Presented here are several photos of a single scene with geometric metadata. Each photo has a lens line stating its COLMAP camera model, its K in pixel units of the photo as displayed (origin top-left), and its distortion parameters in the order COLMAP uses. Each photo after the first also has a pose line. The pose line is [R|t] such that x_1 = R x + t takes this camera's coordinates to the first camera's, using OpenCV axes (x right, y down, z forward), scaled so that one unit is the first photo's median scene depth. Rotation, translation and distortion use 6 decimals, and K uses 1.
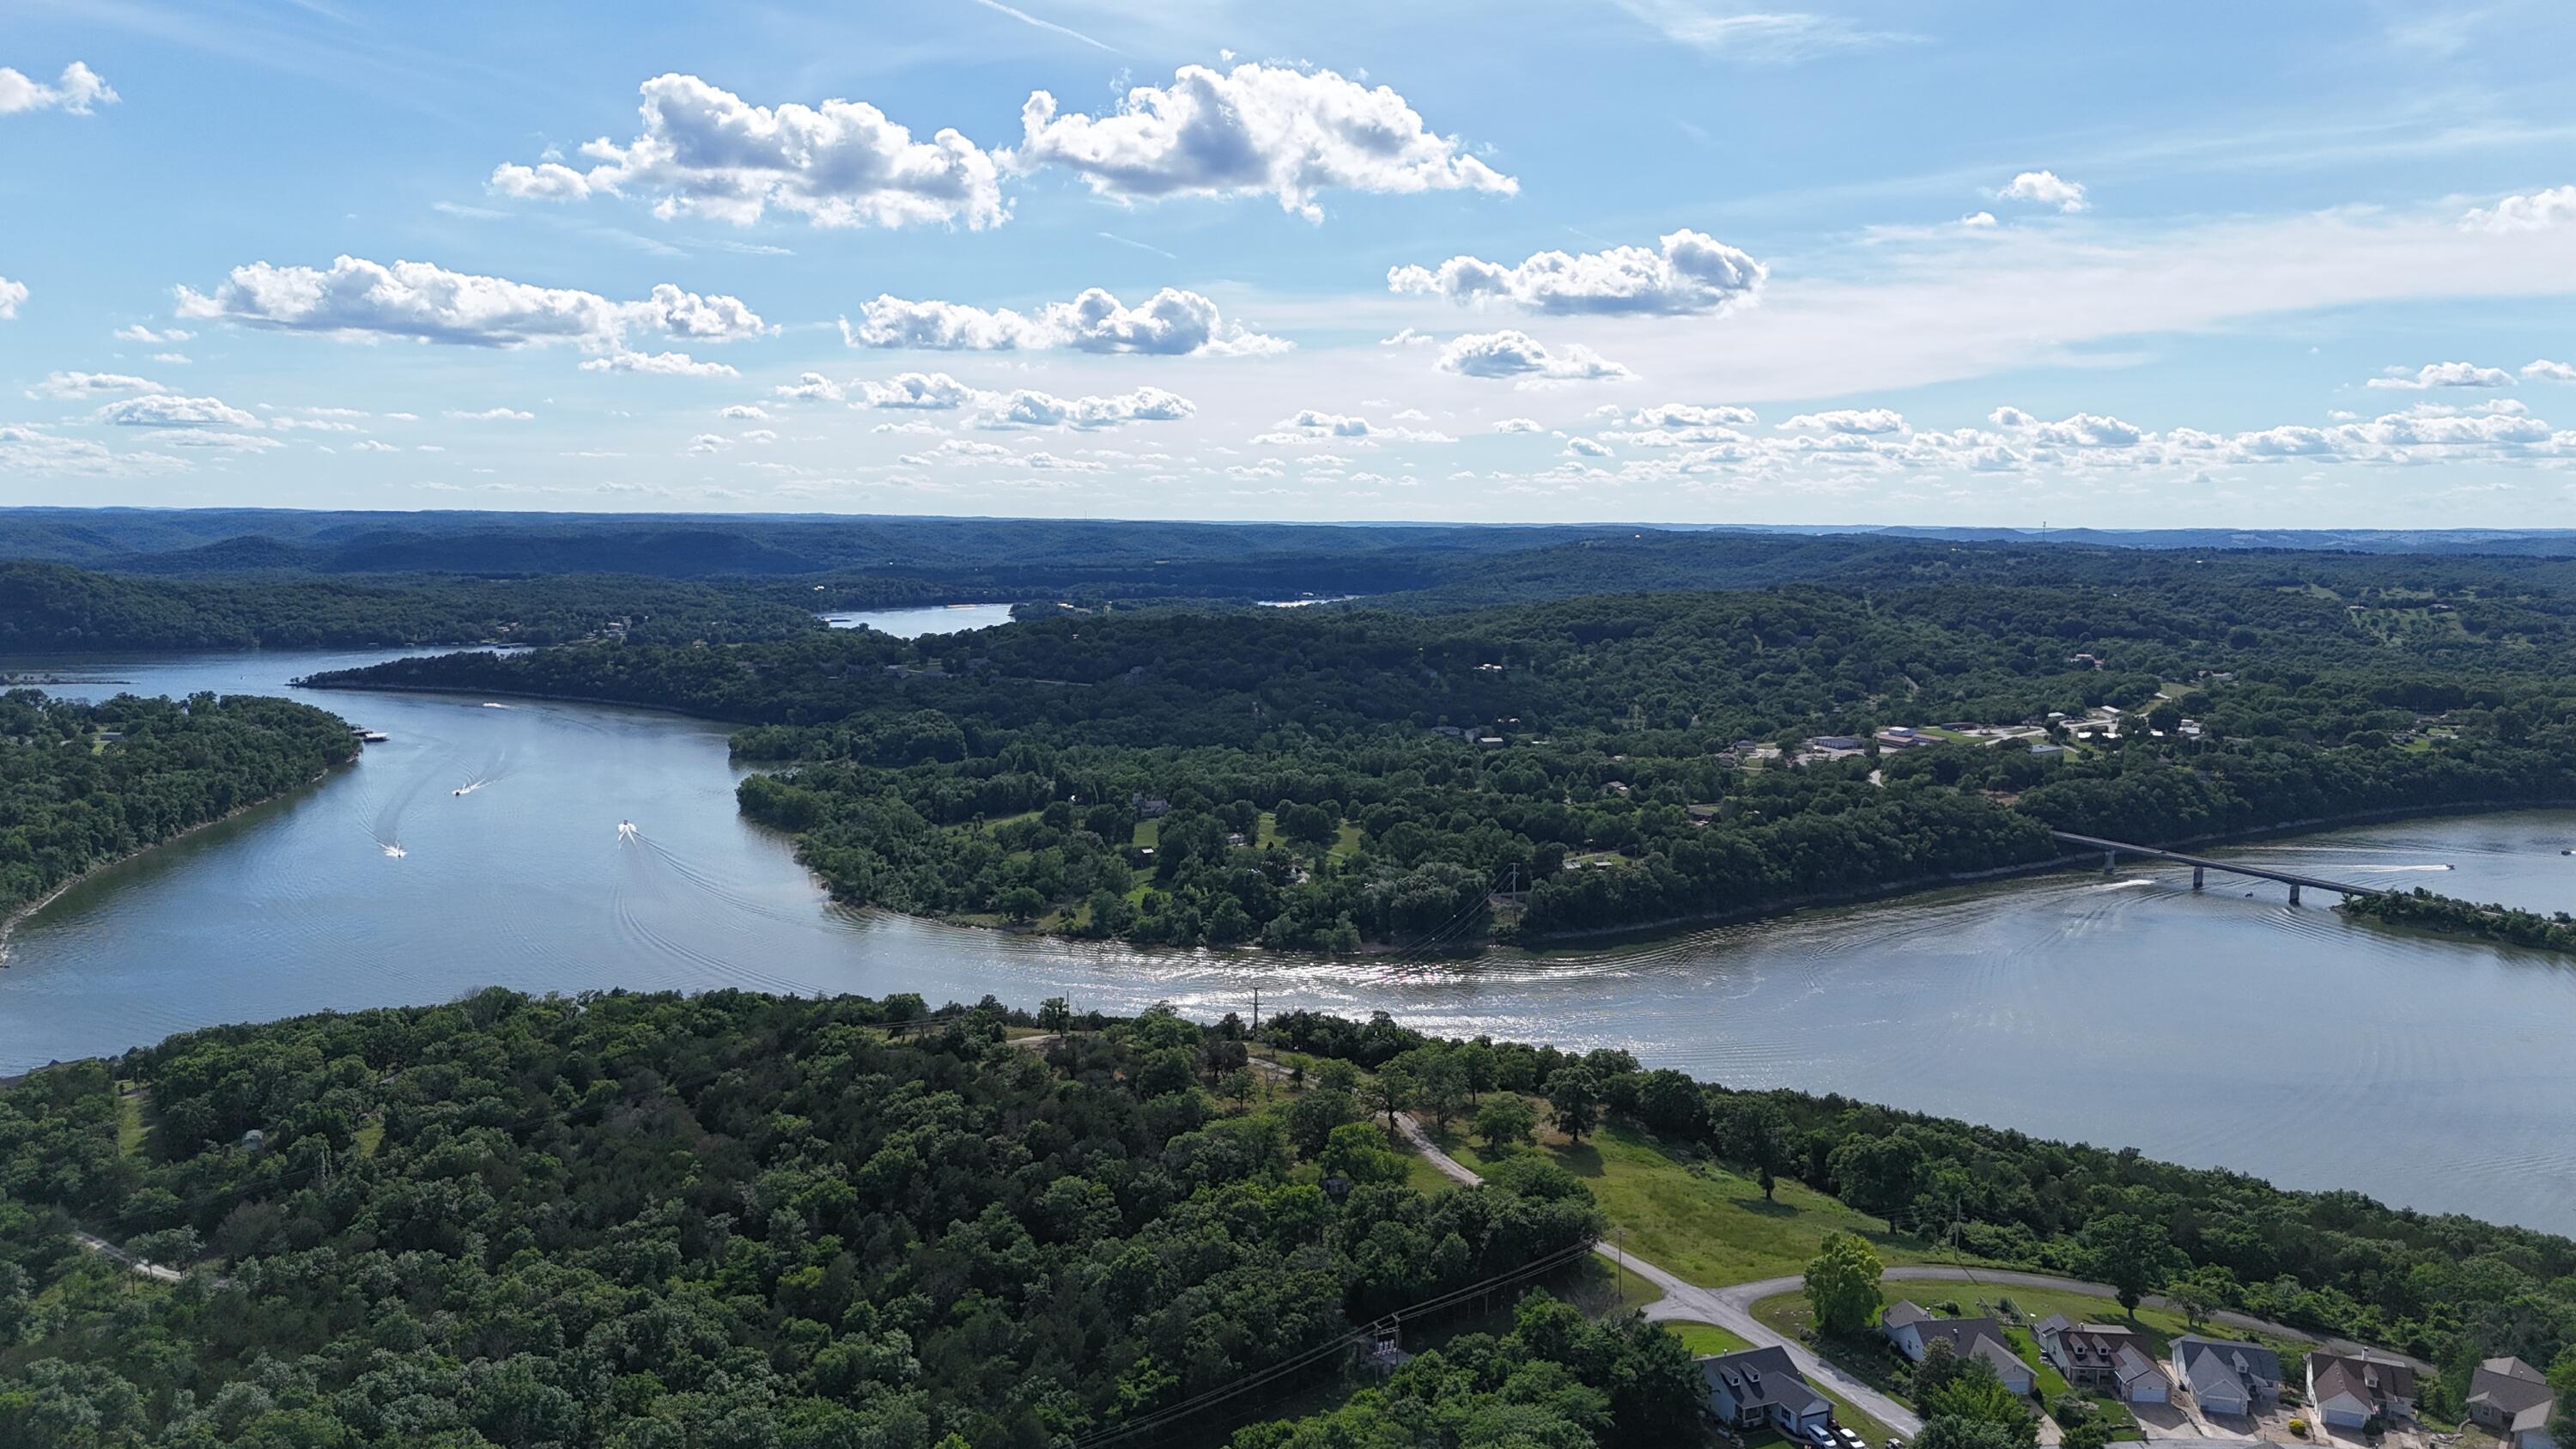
lens RADIAL K [[1898.0, 0, 1292.1], [0, 1898.0, 719.1], [0, 0, 1]] dist [0.068557, -0.062714]
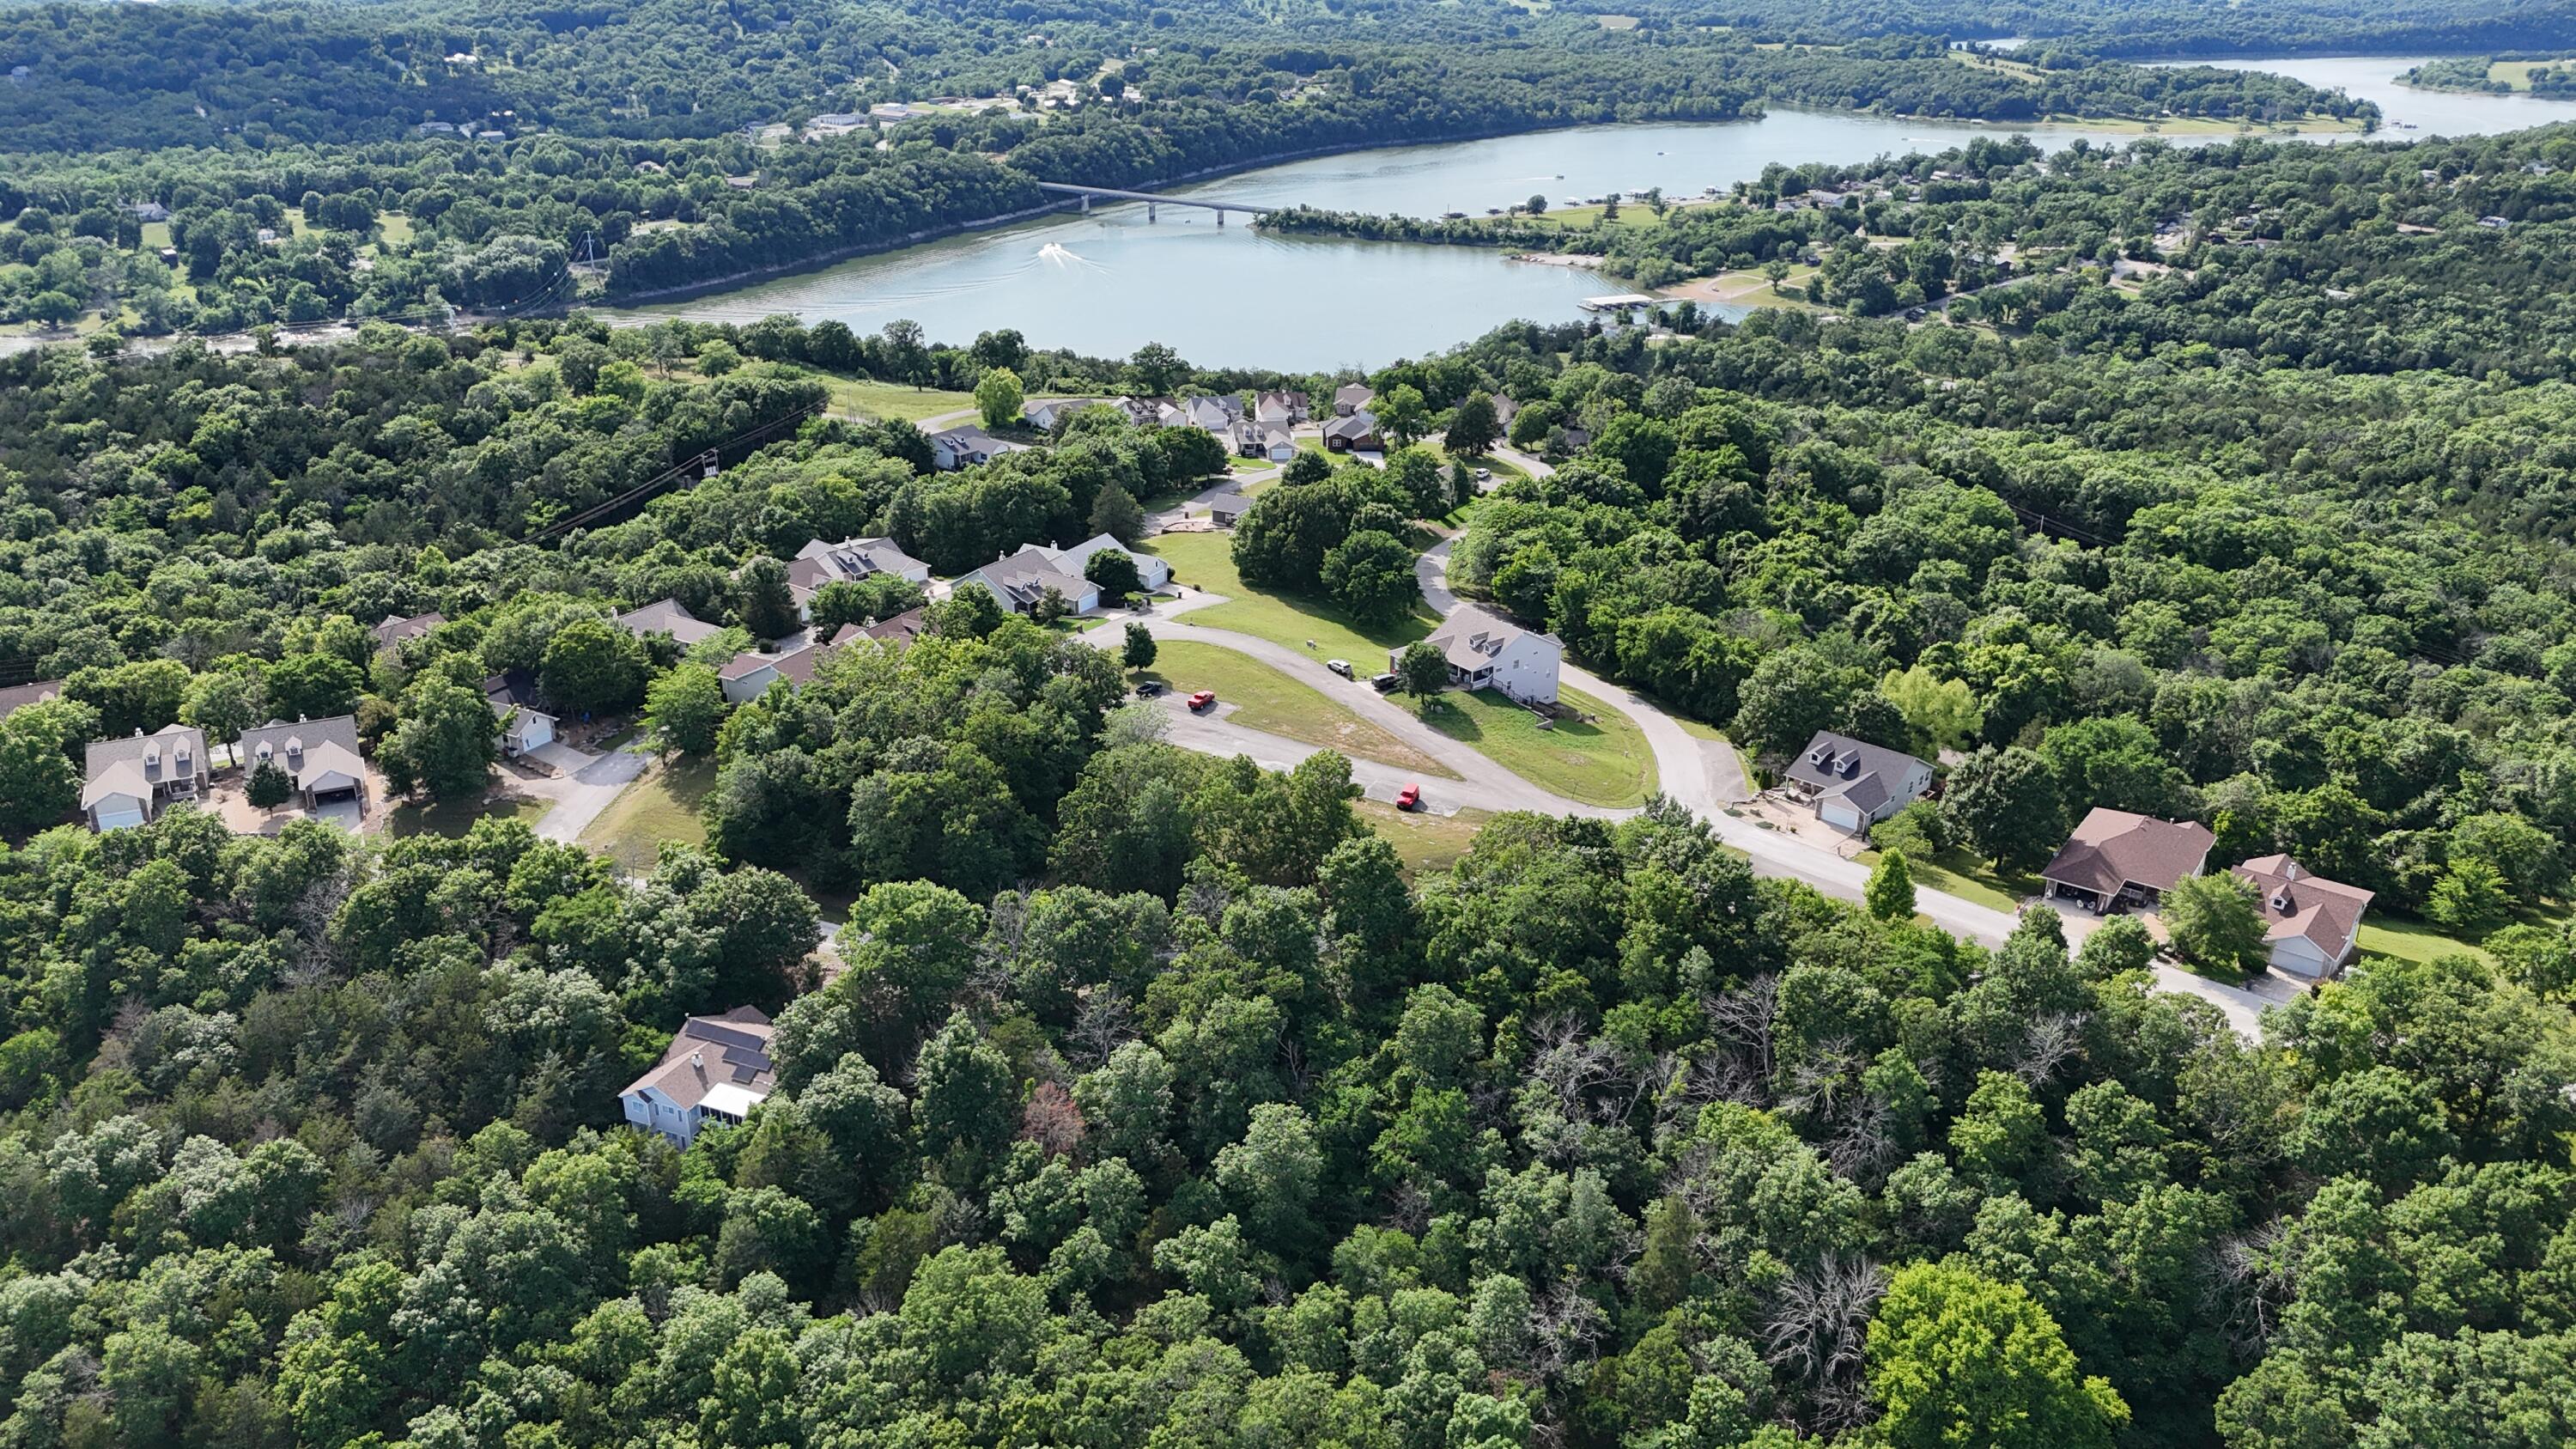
lens RADIAL K [[1899.8, 0, 1292.1], [0, 1899.8, 719.4], [0, 0, 1]] dist [0.061069, -0.050423]
pose [[0.864294, -0.191974, 0.464910, -0.168459], [0.048014, 0.951568, 0.303666, 0.051056], [-0.500690, -0.240135, 0.831652, -0.289039]]
